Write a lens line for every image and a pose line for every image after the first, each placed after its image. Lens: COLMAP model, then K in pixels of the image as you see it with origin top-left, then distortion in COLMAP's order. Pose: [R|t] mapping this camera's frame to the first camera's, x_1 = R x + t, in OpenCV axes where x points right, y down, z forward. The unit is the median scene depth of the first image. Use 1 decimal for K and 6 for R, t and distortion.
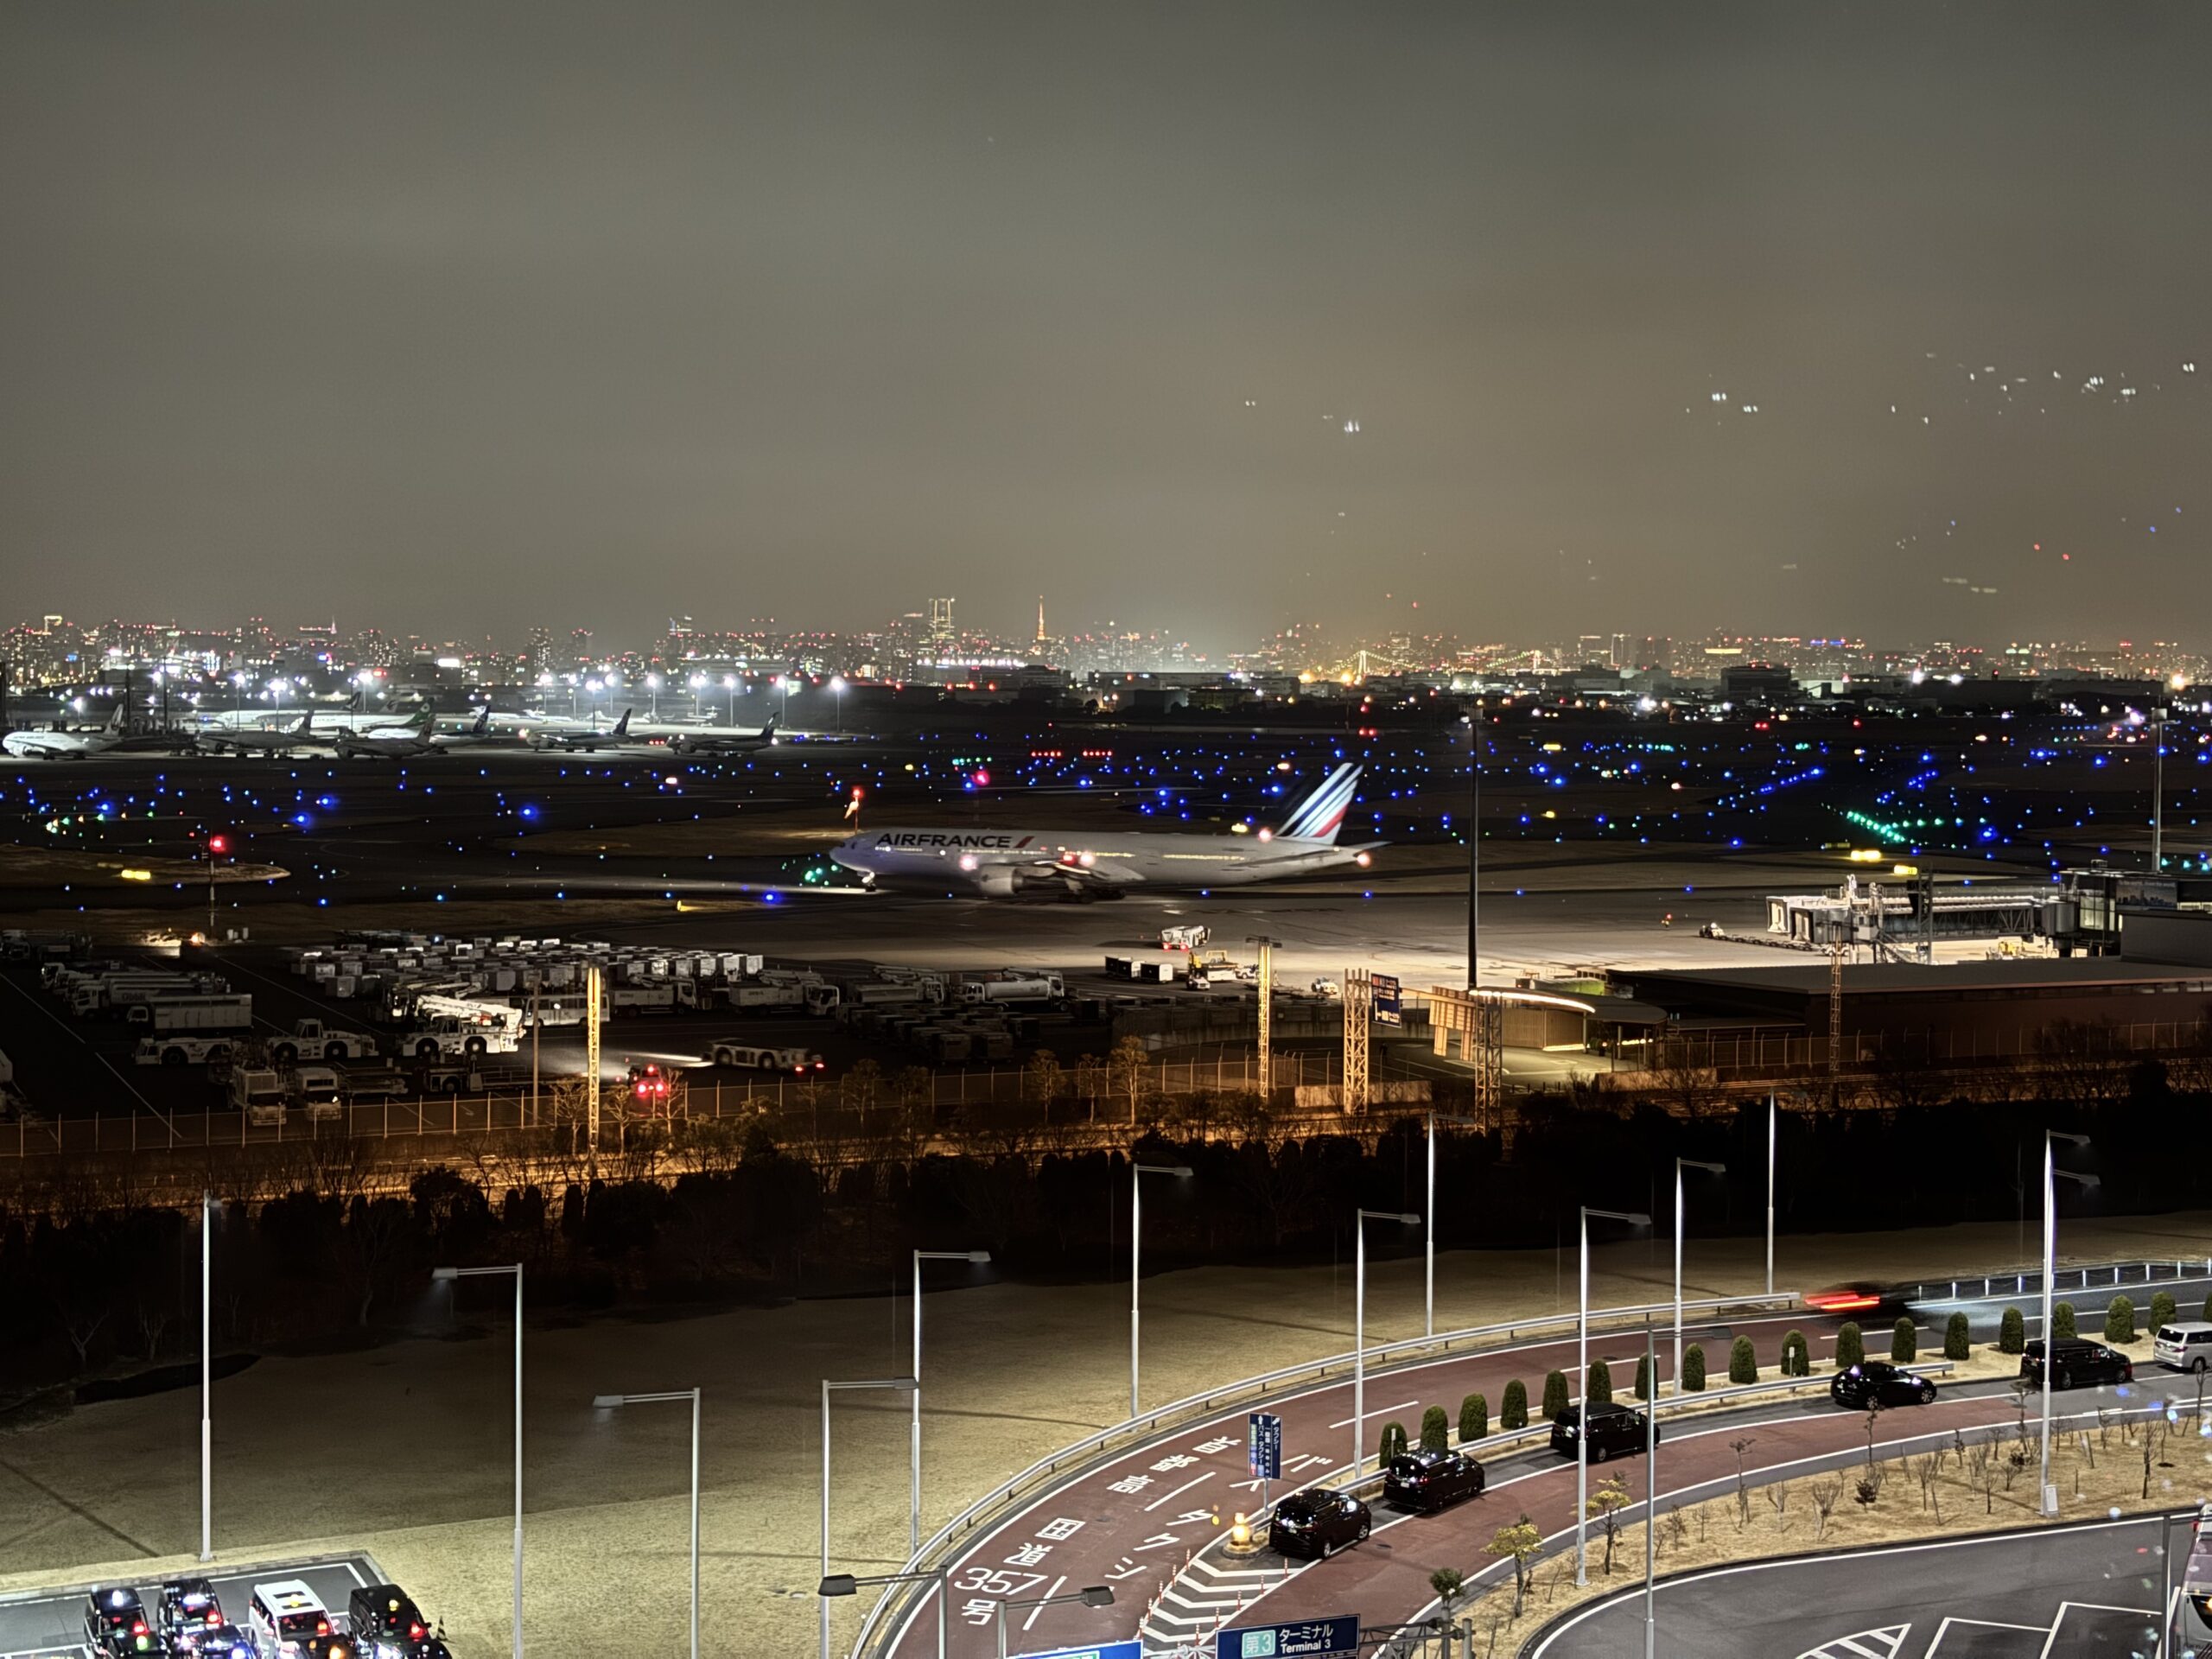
lens RADIAL K [[3337.4, 0, 1029.8], [0, 3337.4, 846.1], [0, 0, 1]] dist [0.098458, 0.000000]
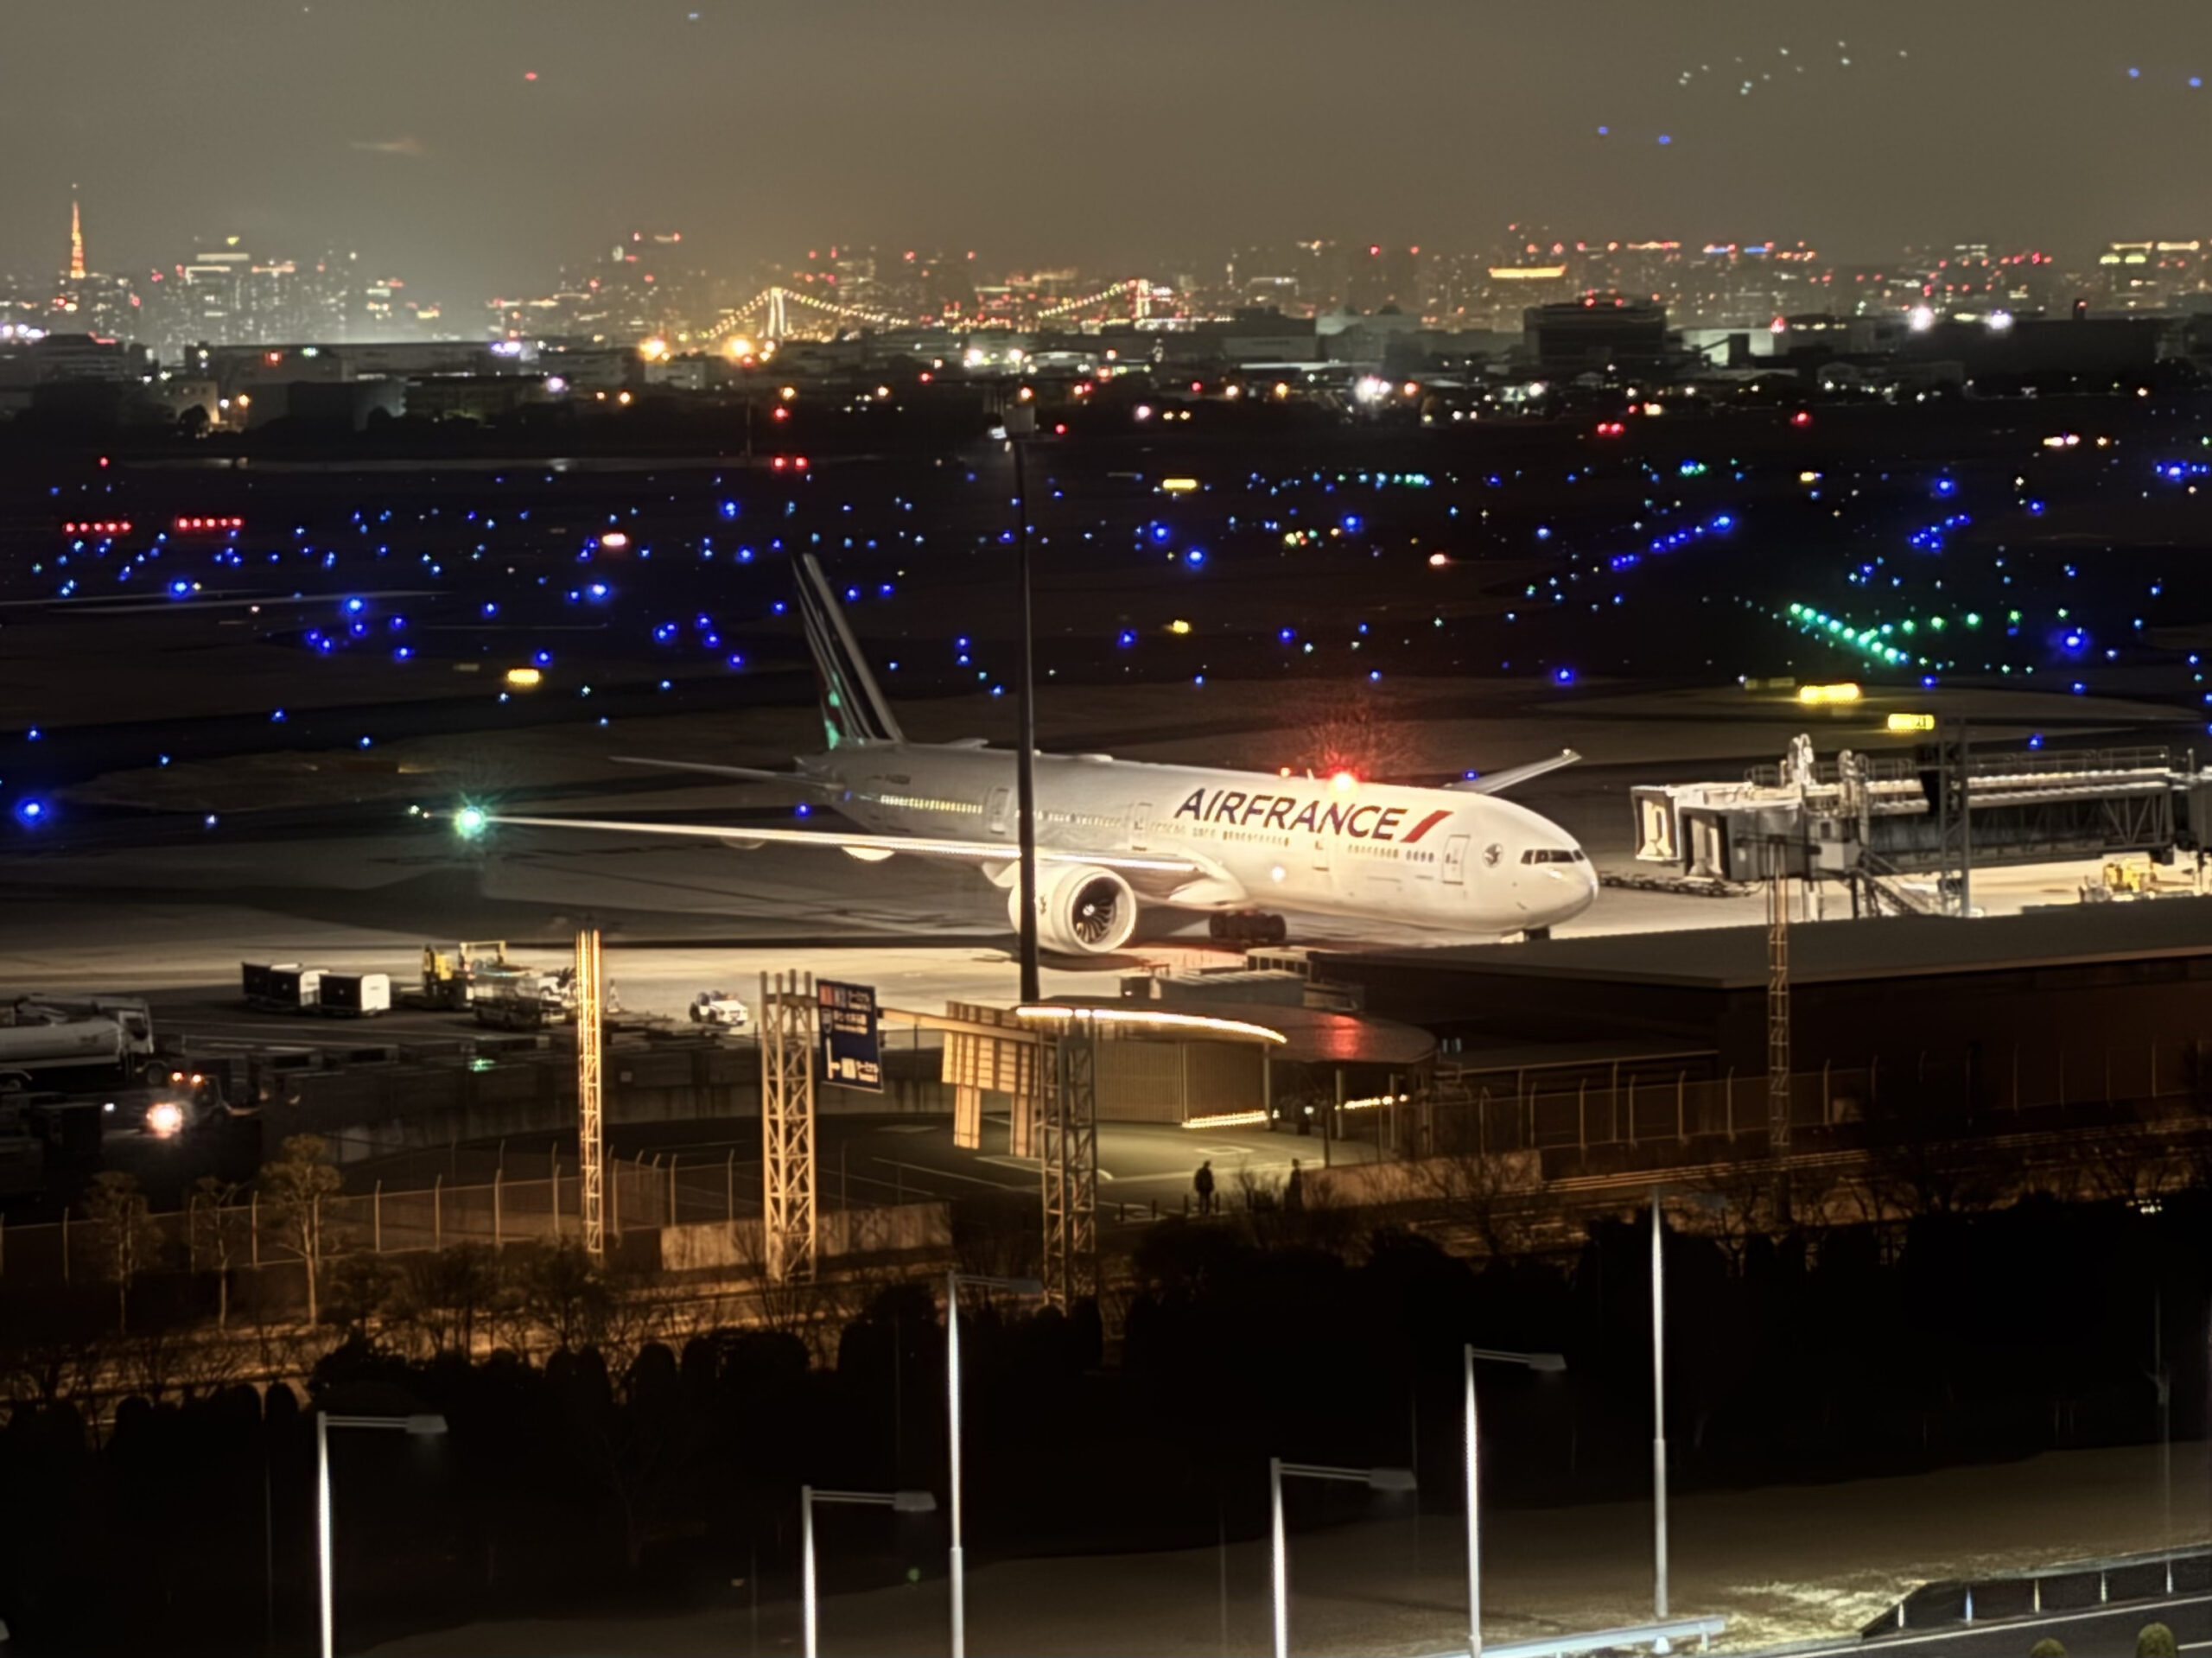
lens RADIAL K [[5328.8, 0, 1107.3], [0, 5328.8, 833.4], [0, 0, 1]] dist [0.114225, 0.000000]
pose [[0.989207, -0.036872, 0.141808, 0.037849], [0.031505, 0.998706, 0.039910, -0.010927], [-0.143096, -0.035012, 0.989089, 0.258853]]
